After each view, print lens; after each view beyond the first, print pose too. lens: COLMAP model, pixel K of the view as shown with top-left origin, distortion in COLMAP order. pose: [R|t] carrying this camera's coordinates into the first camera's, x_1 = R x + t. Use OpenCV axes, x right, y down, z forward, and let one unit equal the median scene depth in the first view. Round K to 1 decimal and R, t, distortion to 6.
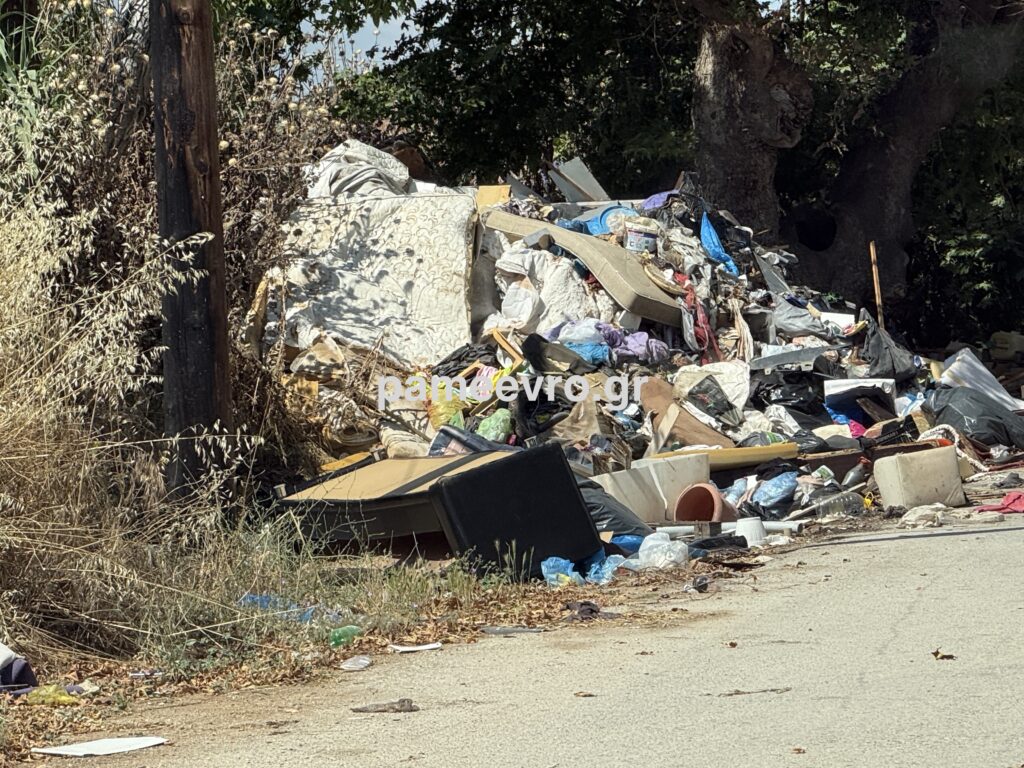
lens RADIAL K [[5664.5, 0, 512.0], [0, 5664.5, 384.0], [0, 0, 1]] dist [-1.057394, 179.743234]
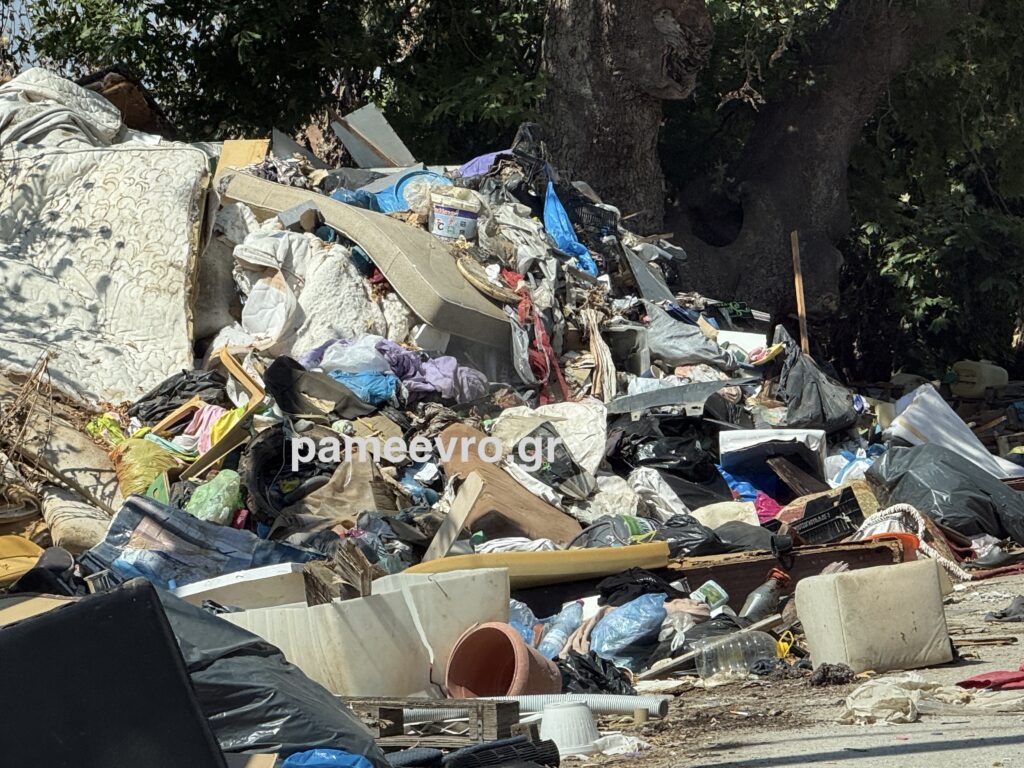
lens RADIAL K [[5669.4, 0, 511.6], [0, 5669.4, 427.7], [0, 0, 1]] dist [3.392384, -195.826391]
pose [[0.999809, 0.011955, 0.015447, 0.019891], [-0.012016, 0.999921, 0.003811, -0.003299], [-0.015401, -0.003996, 0.999873, 0.321047]]
